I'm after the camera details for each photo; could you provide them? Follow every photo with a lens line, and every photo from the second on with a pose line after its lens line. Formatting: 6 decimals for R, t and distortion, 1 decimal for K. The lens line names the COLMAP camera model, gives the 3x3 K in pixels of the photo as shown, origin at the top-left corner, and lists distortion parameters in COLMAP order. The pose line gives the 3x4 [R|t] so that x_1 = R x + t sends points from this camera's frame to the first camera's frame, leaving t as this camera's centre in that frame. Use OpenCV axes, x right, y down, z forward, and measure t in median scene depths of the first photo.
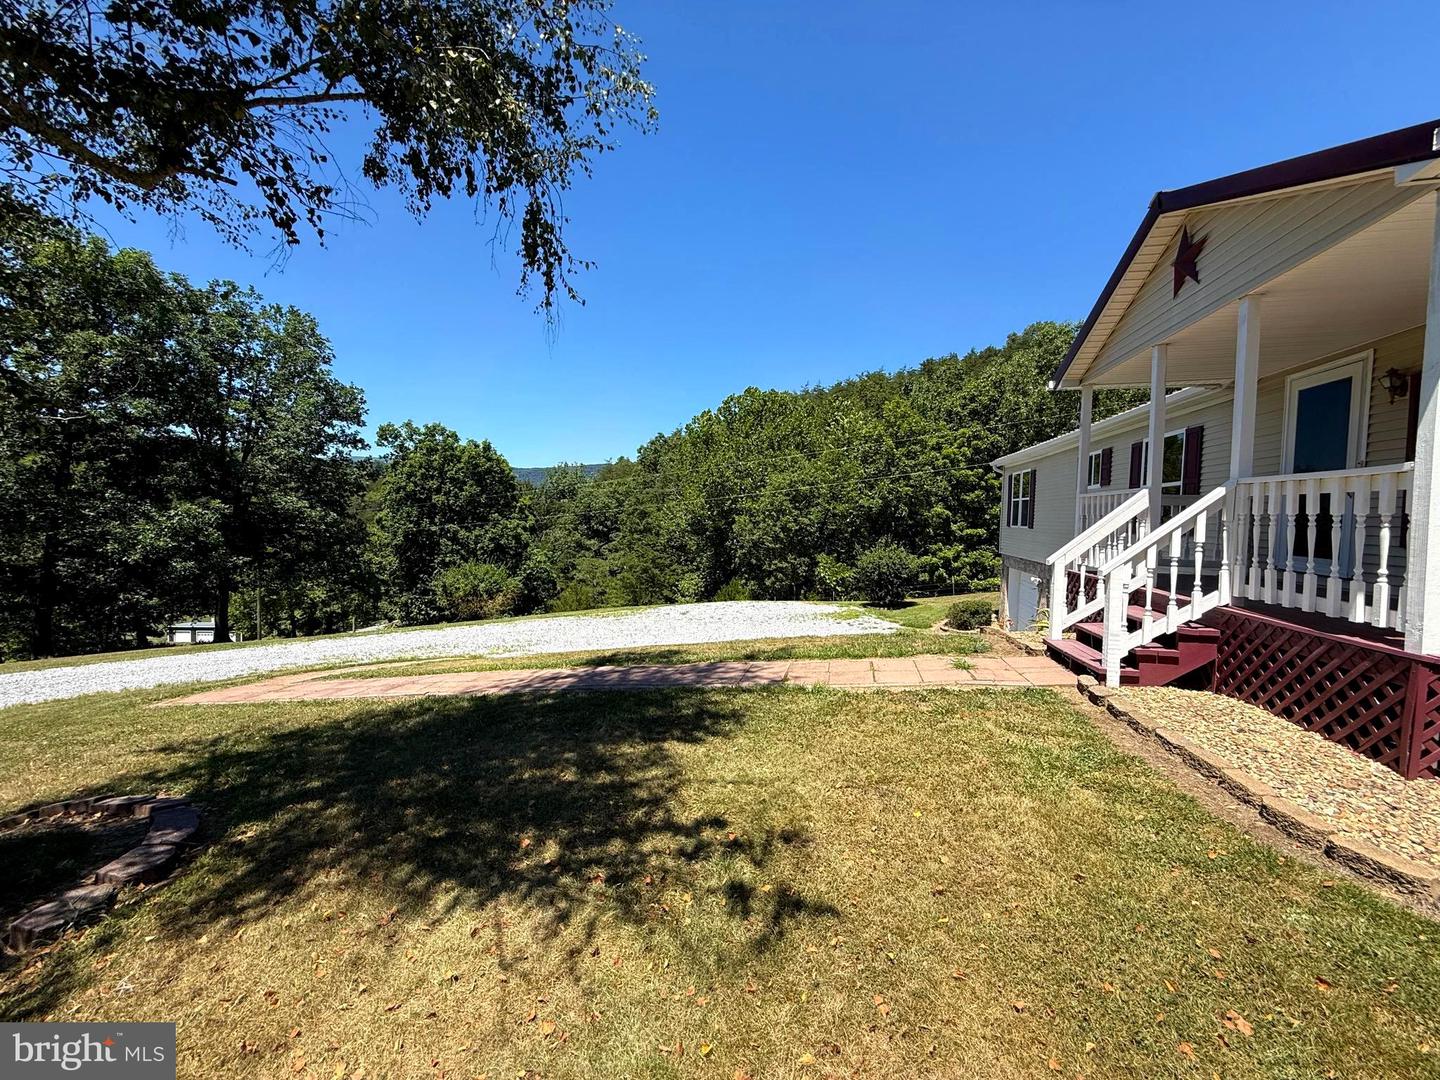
lens RADIAL K [[572.2, 0, 712.6], [0, 572.2, 542.2], [0, 0, 1]] dist [0.002246, 0.000024]
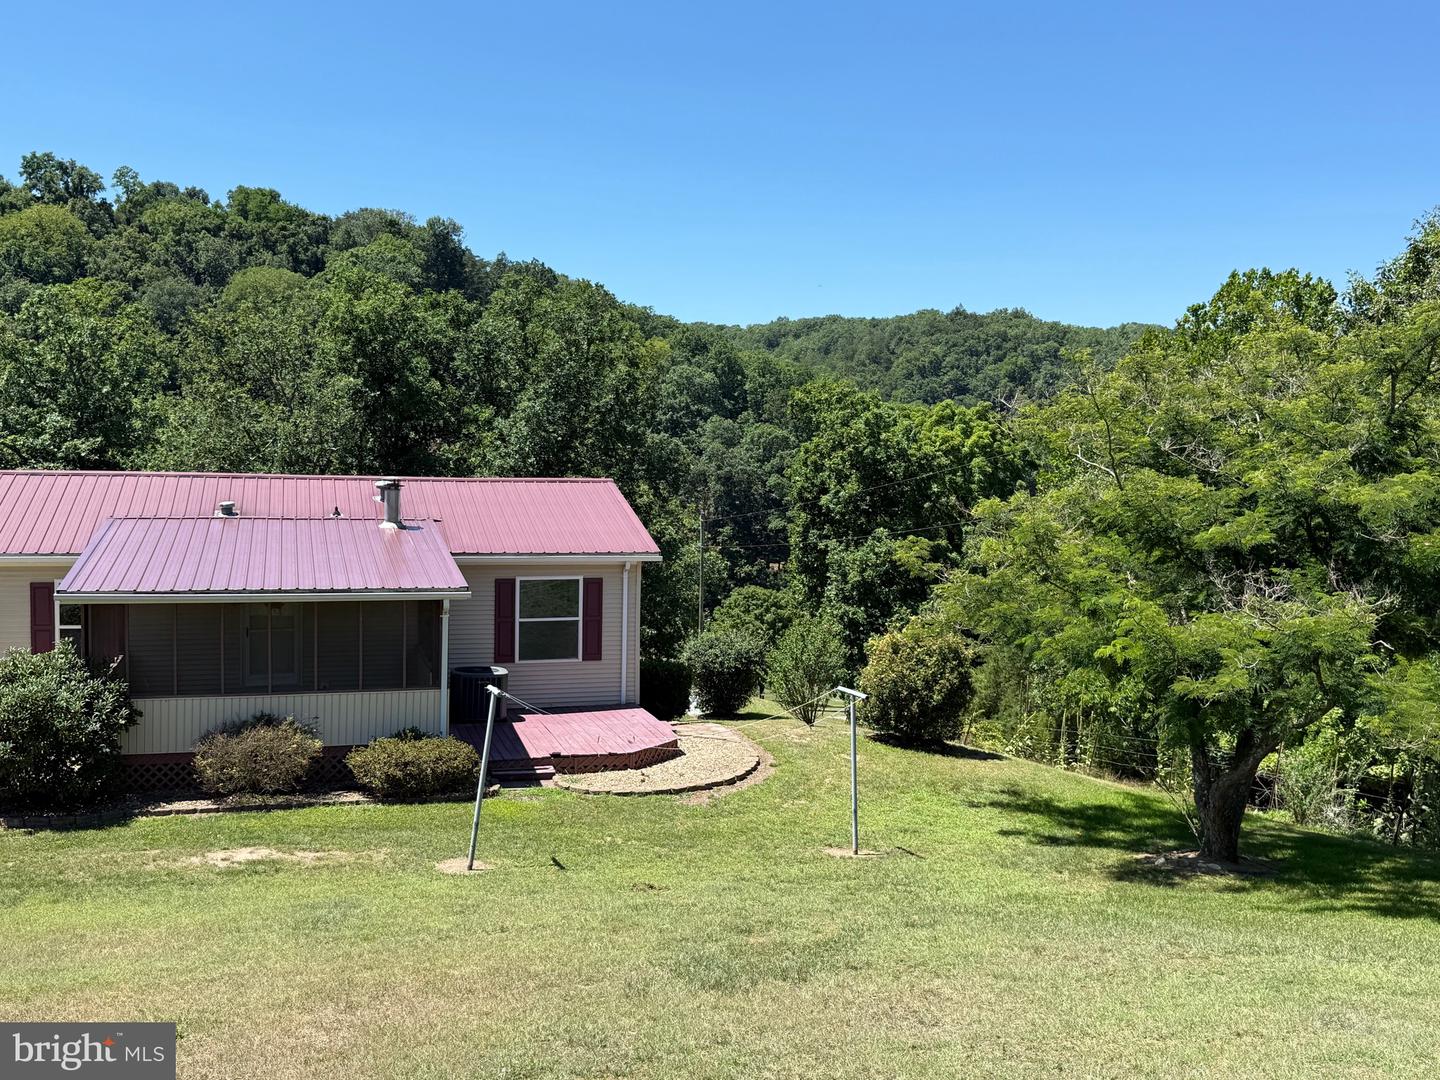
lens RADIAL K [[1477.8, 0, 719.5], [0, 1477.8, 544.6], [0, 0, 1]] dist [0.193919, -0.433629]
pose [[0.479586, 0.057103, -0.875635, 0.962798], [-0.057136, 0.997795, 0.033776, -0.076411], [0.875633, 0.033831, 0.481791, 0.078573]]
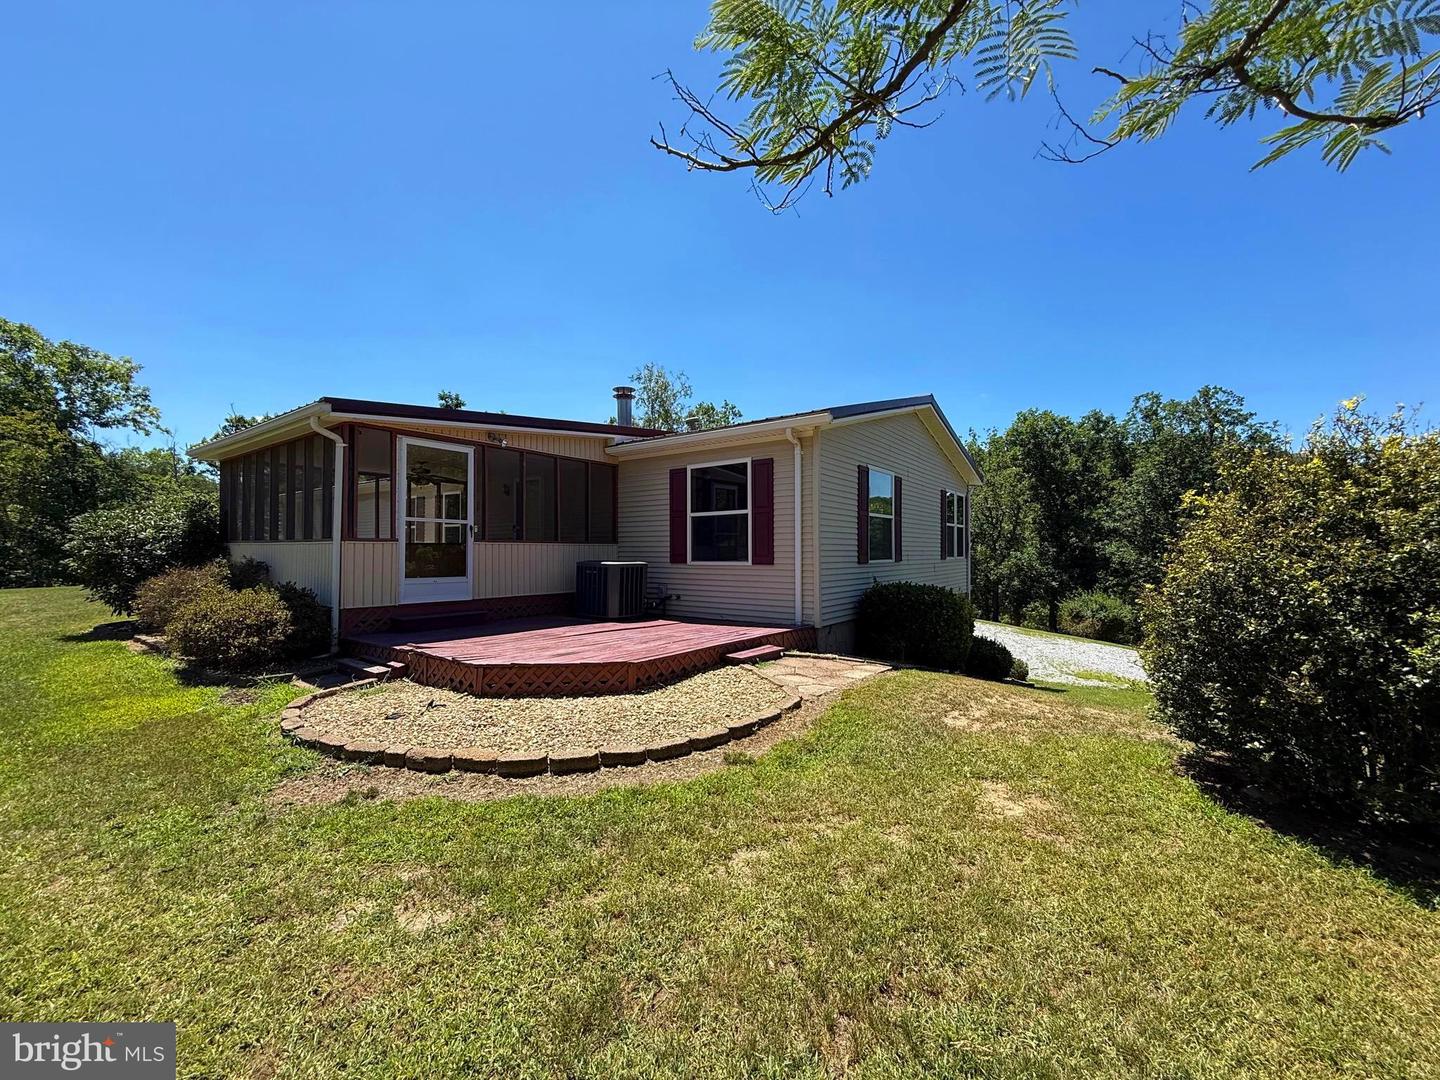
lens RADIAL K [[572.2, 0, 712.6], [0, 572.2, 542.2], [0, 0, 1]] dist [0.002246, 0.000024]
pose [[-0.410865, -0.034174, -0.911056, 0.564296], [-0.057392, 0.998285, -0.011563, -0.006493], [0.909888, 0.047536, -0.412121, 0.402880]]
